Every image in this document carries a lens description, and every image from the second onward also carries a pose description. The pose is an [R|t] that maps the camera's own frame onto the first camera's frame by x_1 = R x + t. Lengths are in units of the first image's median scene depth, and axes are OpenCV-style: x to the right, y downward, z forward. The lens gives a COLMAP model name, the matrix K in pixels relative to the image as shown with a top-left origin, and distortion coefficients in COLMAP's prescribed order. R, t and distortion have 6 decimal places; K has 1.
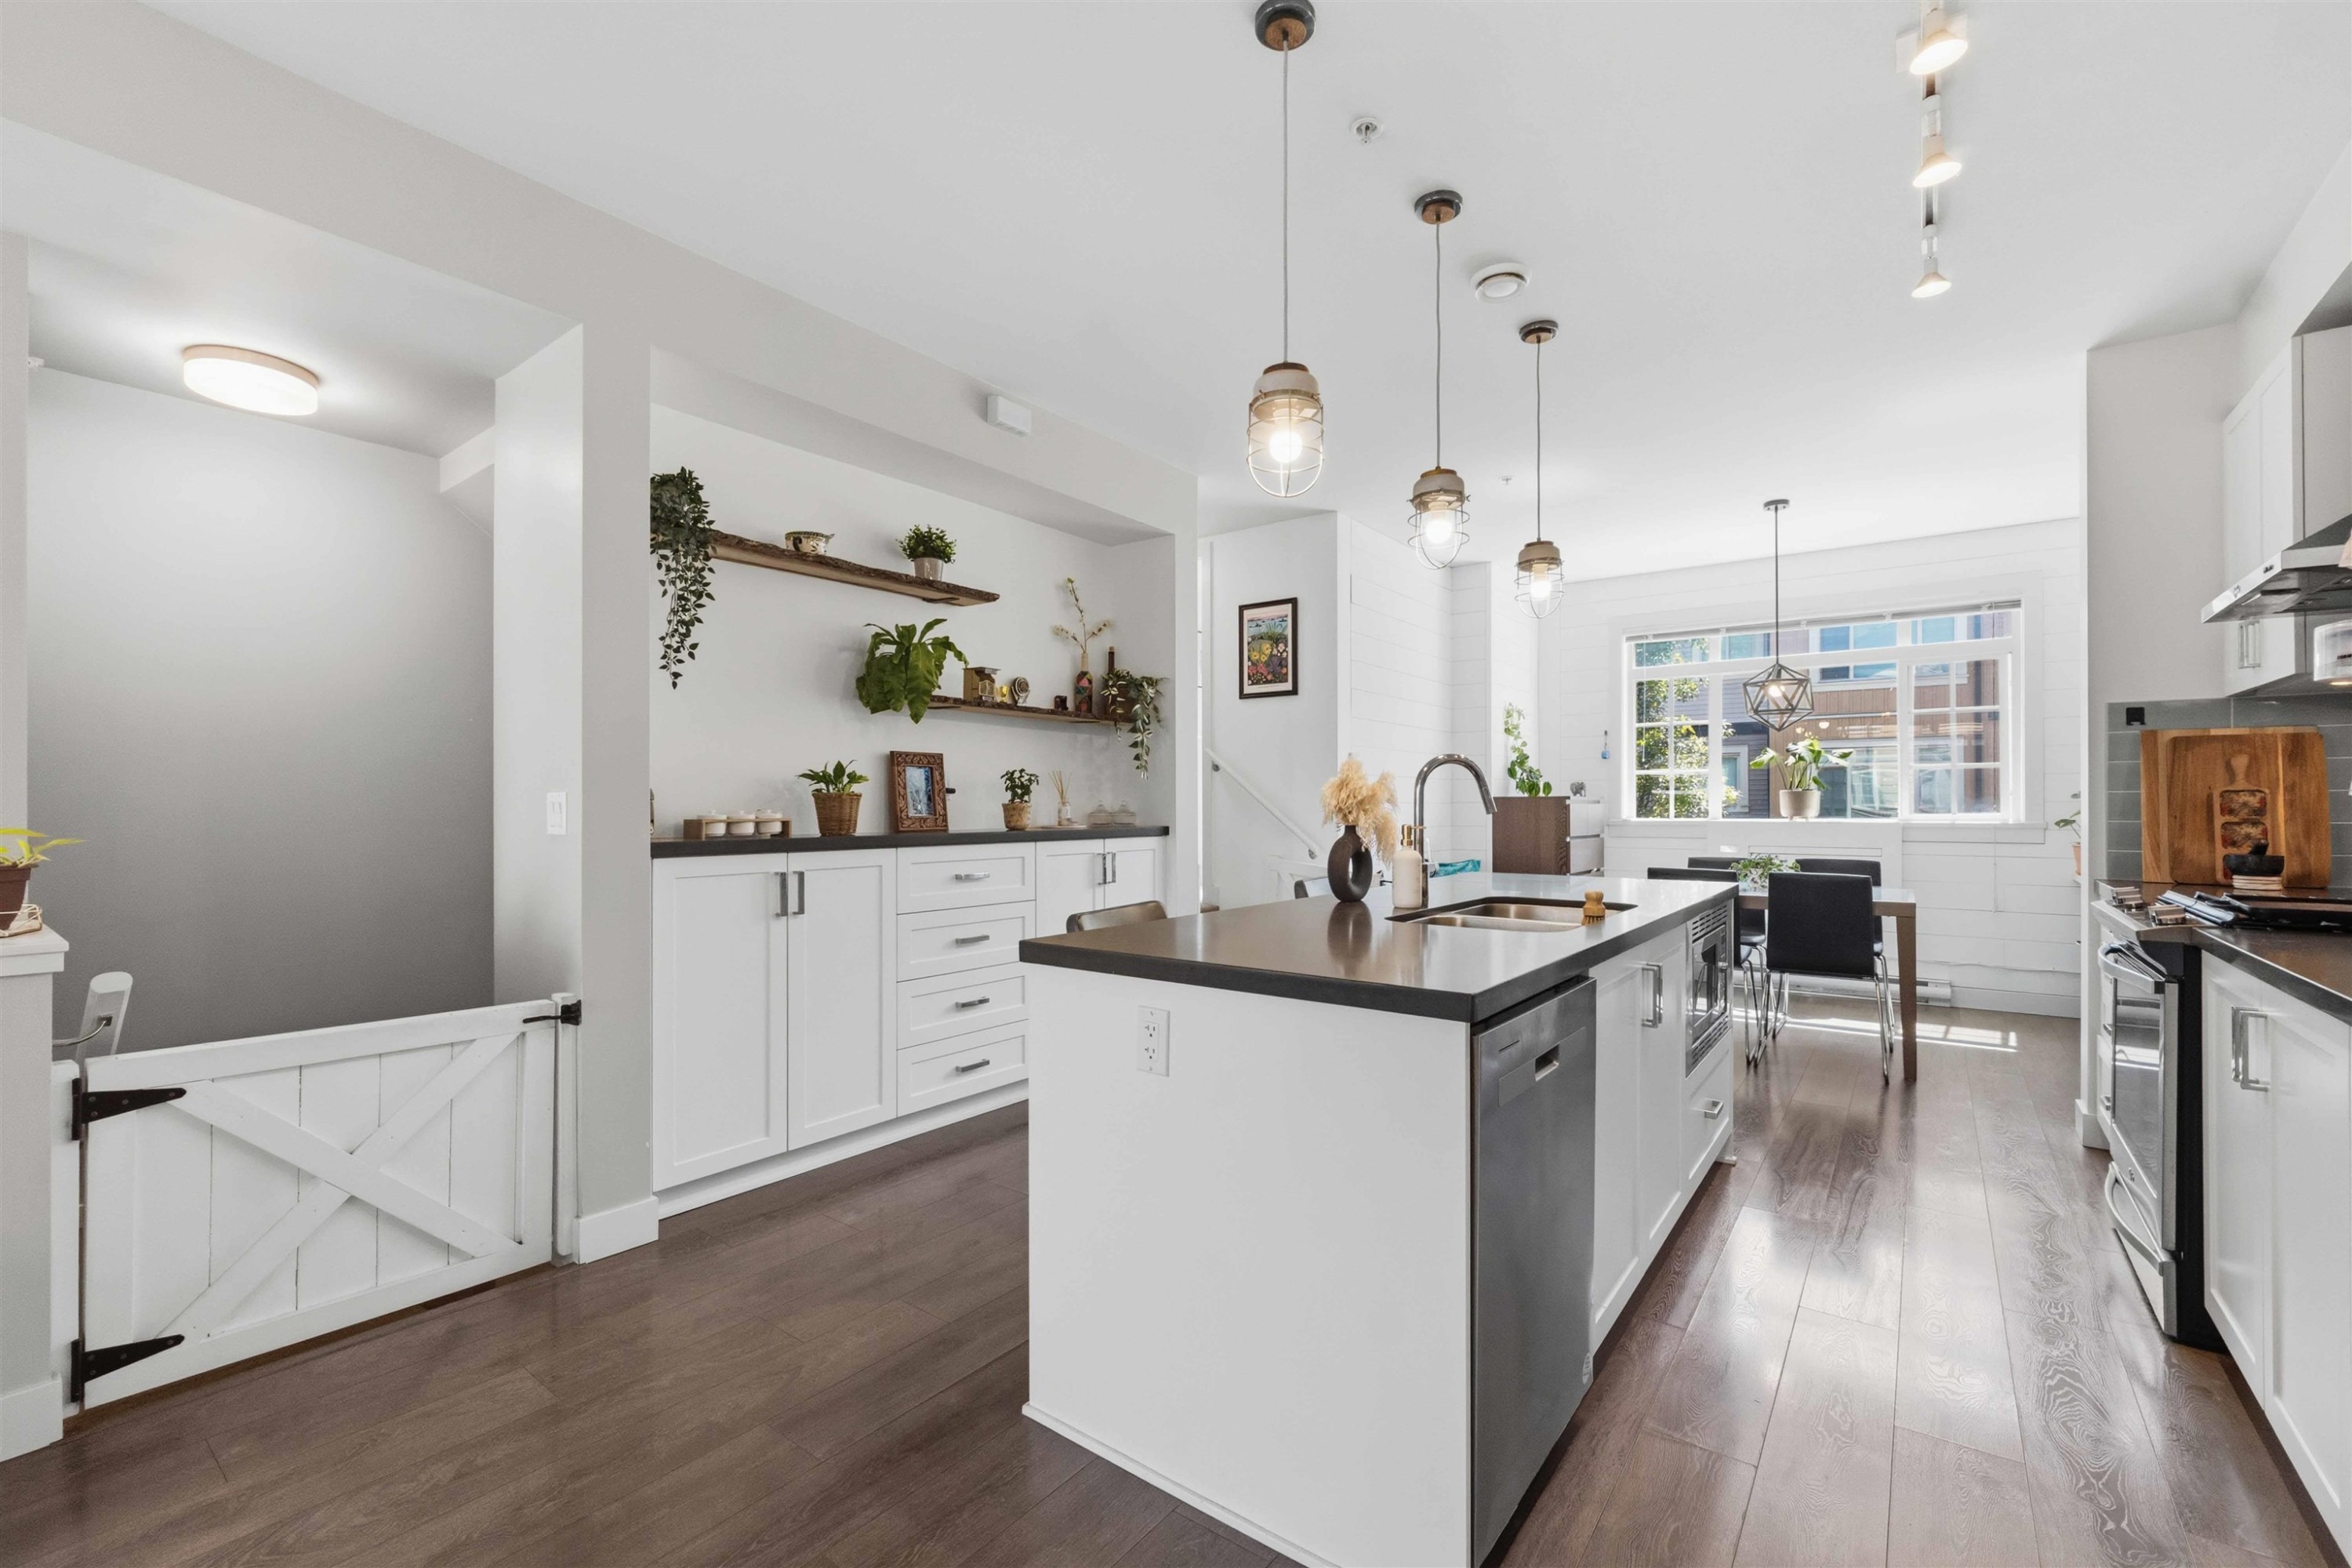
lens RADIAL K [[990.7, 0, 1186.6], [0, 990.7, 804.3], [0, 0, 1]] dist [0.000876, 0.000080]
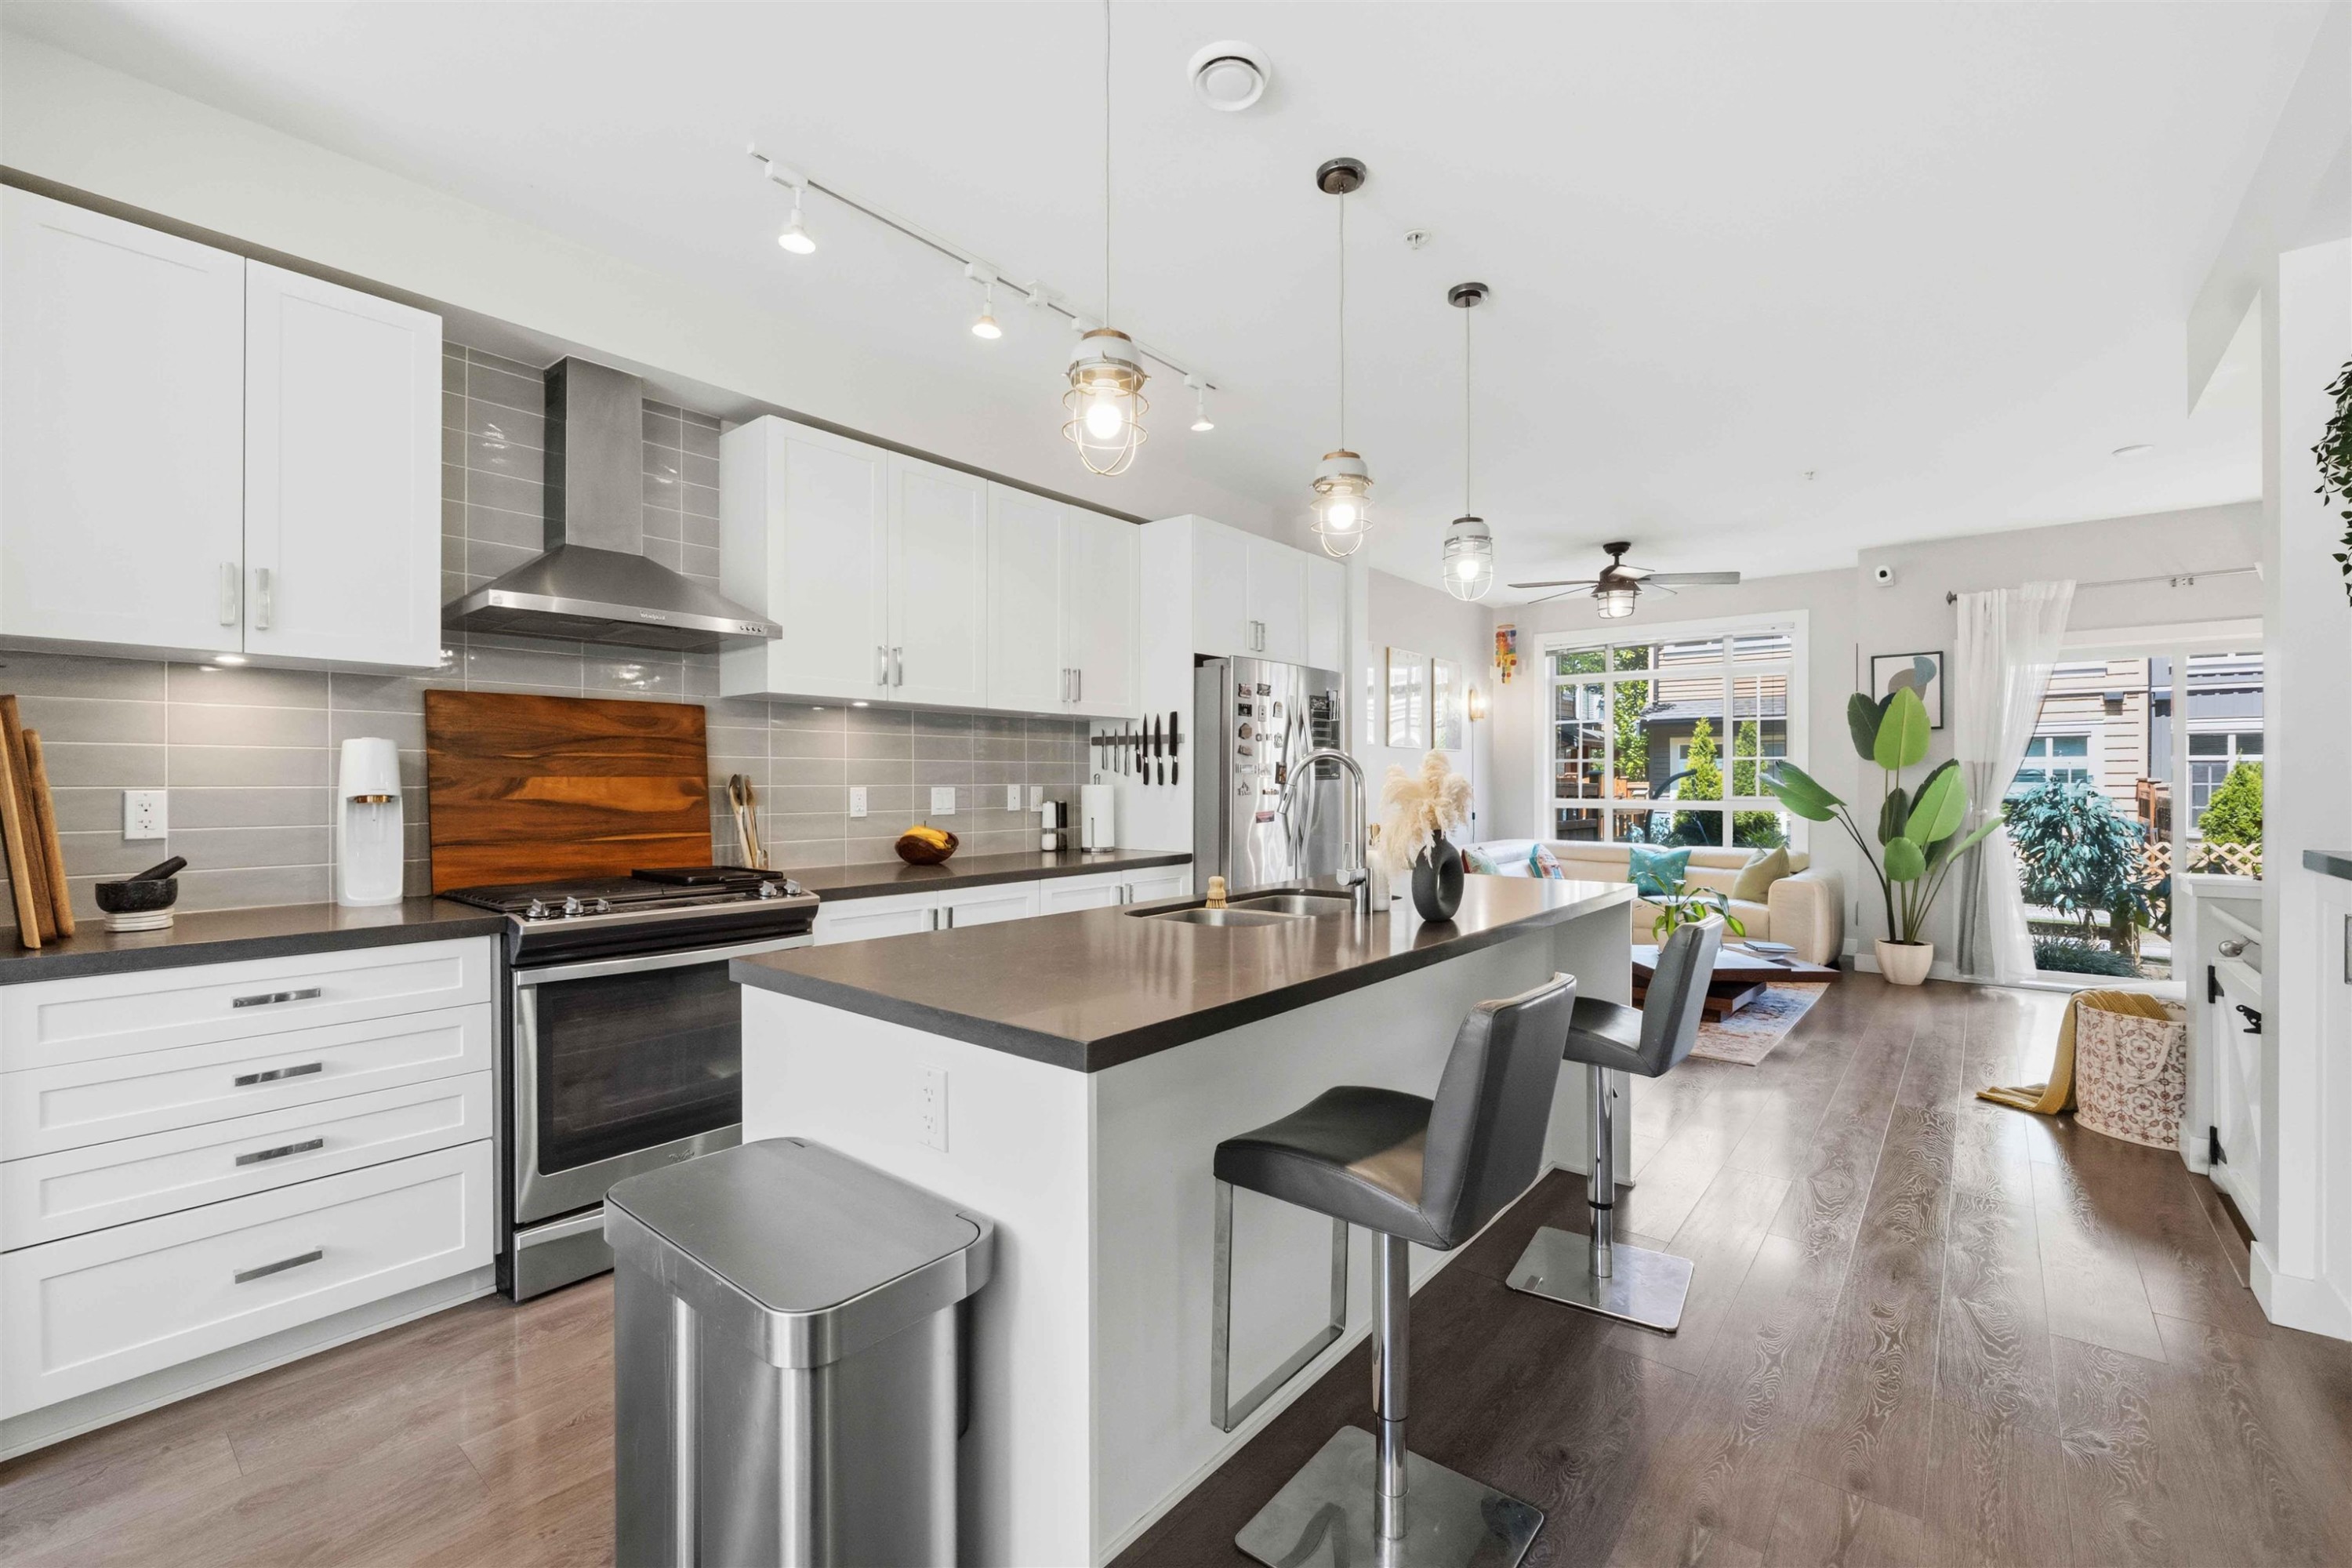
lens RADIAL K [[985.1, 0, 1184.4], [0, 985.1, 783.1], [0, 0, 1]] dist [-0.012318, -0.000104]
pose [[-0.998877, 0.001652, 0.047349, 0.167571], [0.001767, 0.999996, 0.002400, -0.009821], [-0.047345, 0.002481, -0.998876, 0.922418]]
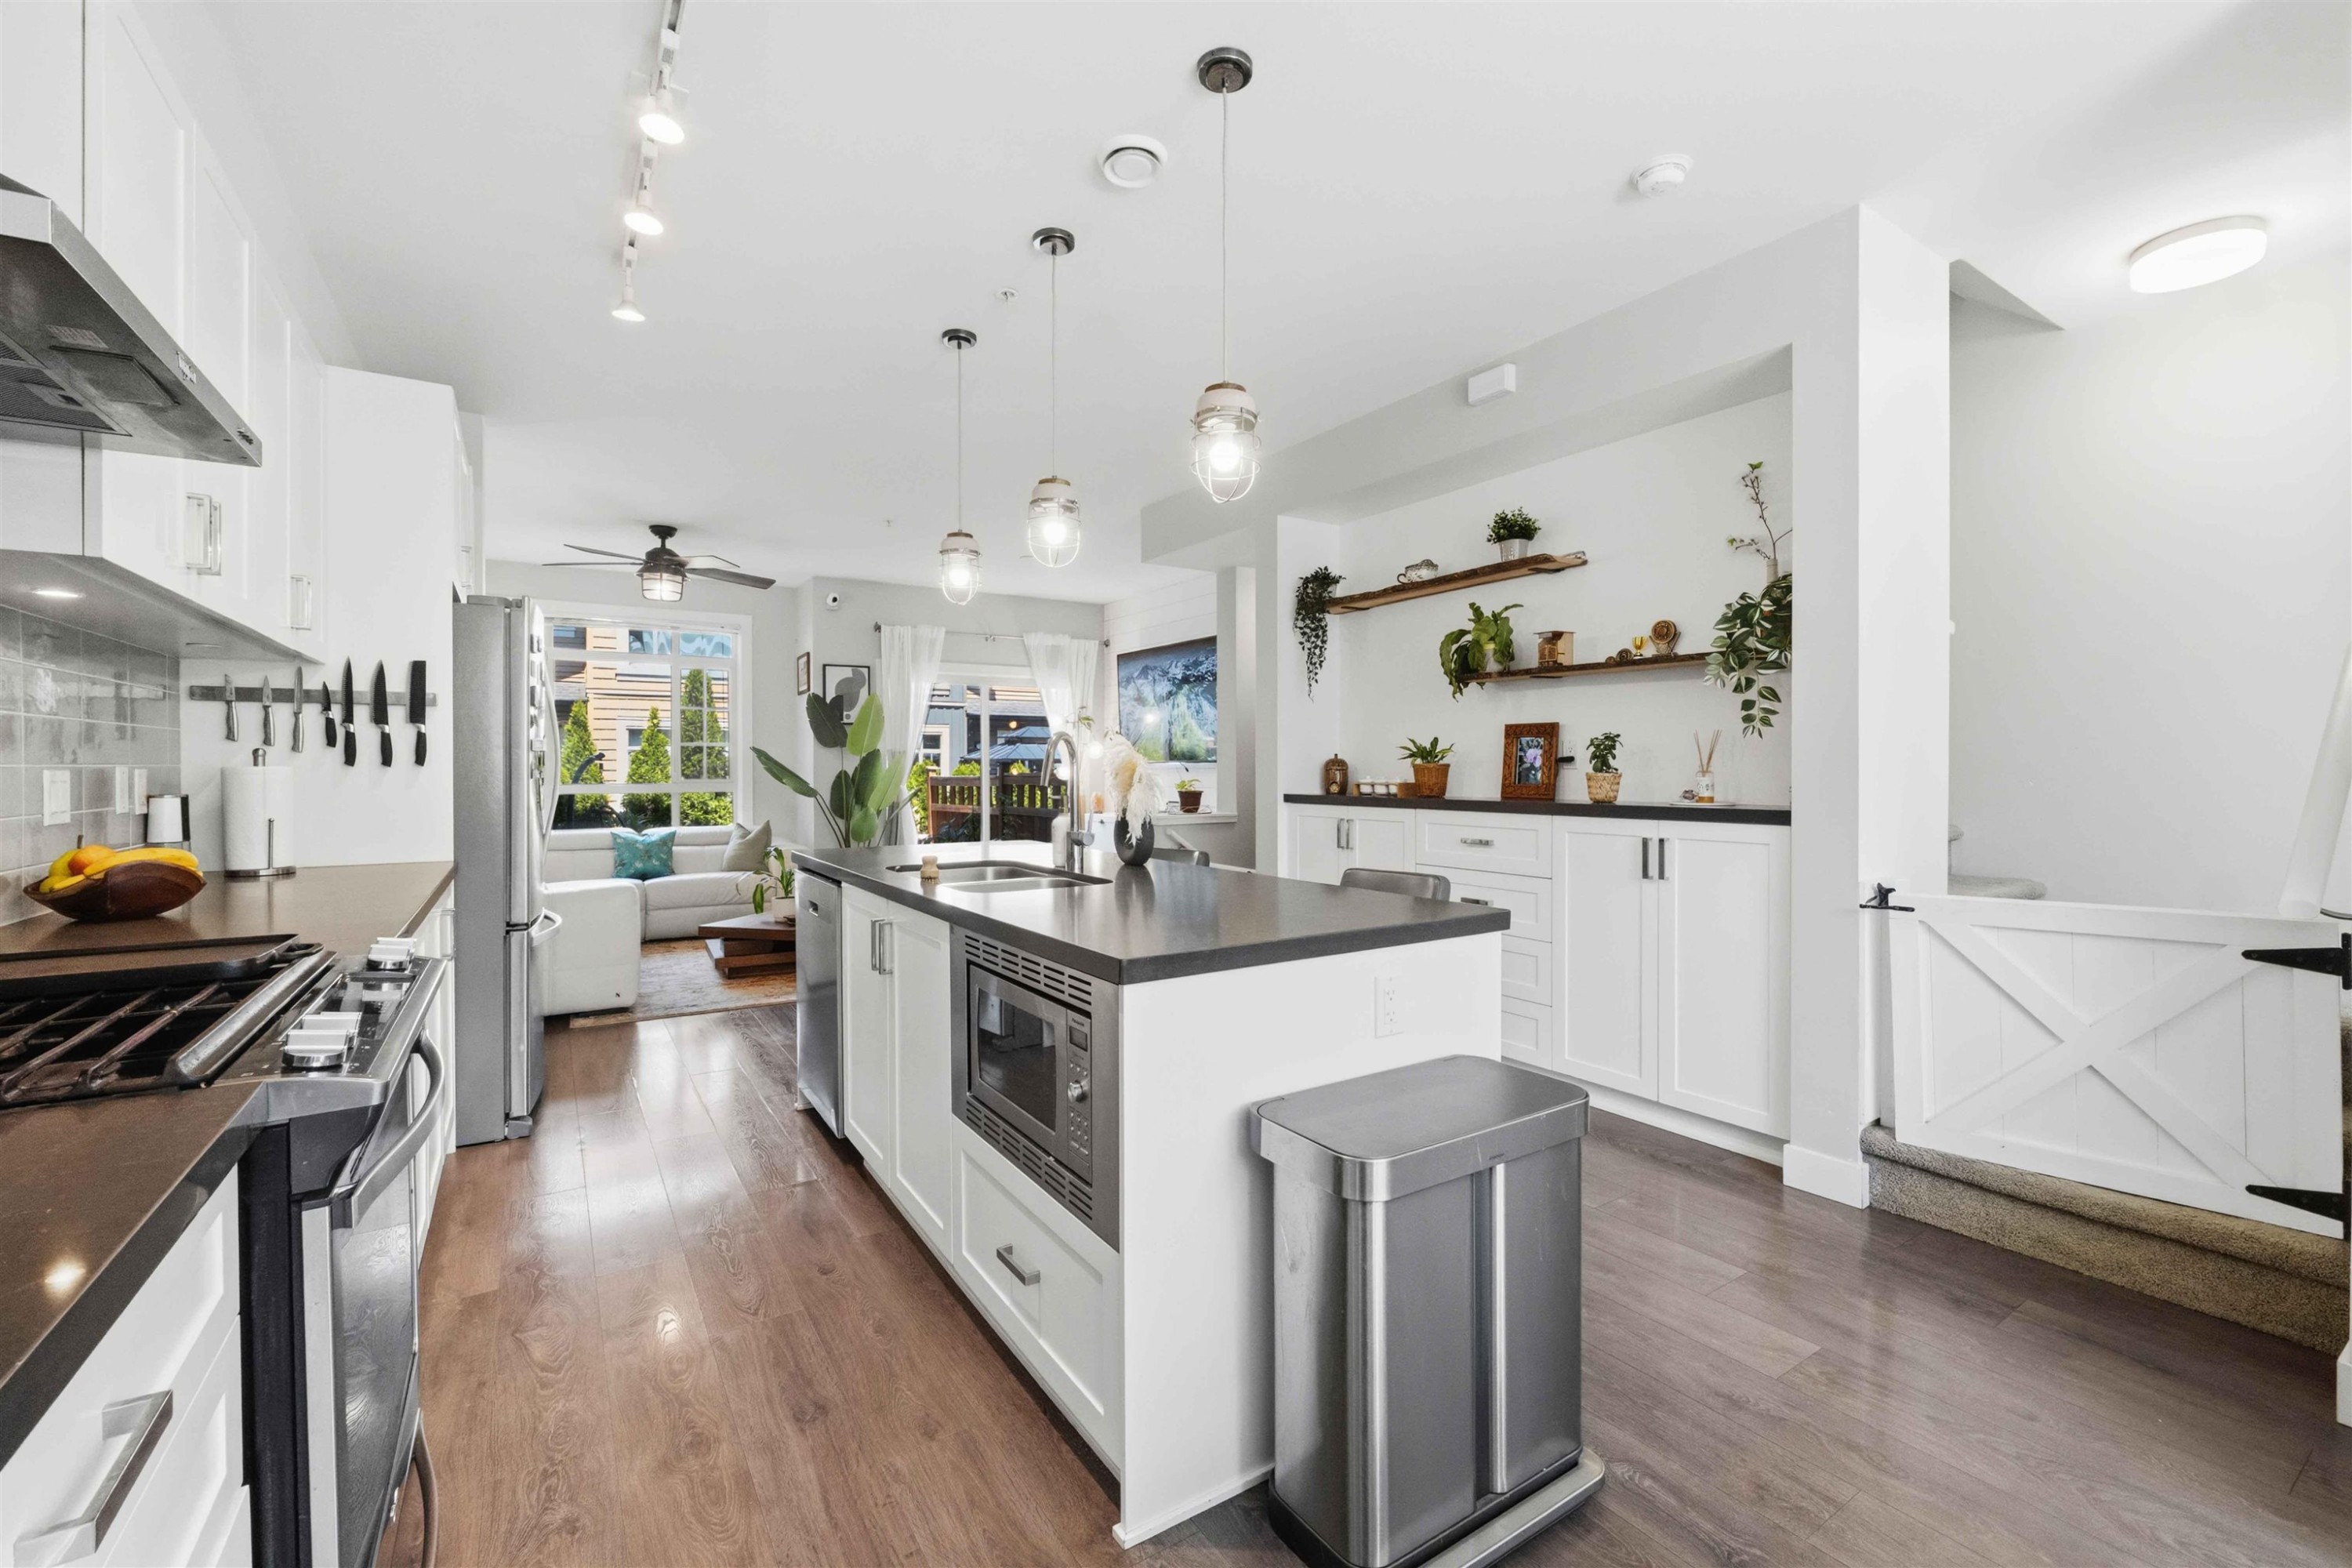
lens RADIAL K [[985.9, 0, 1176.4], [0, 985.9, 775.0], [0, 0, 1]] dist [-0.009806, 0.000201]
pose [[-0.350674, 0.009750, -0.936447, 0.589377], [0.001547, 0.999950, 0.009831, -0.006016], [0.936496, 0.001999, -0.350671, 0.715280]]
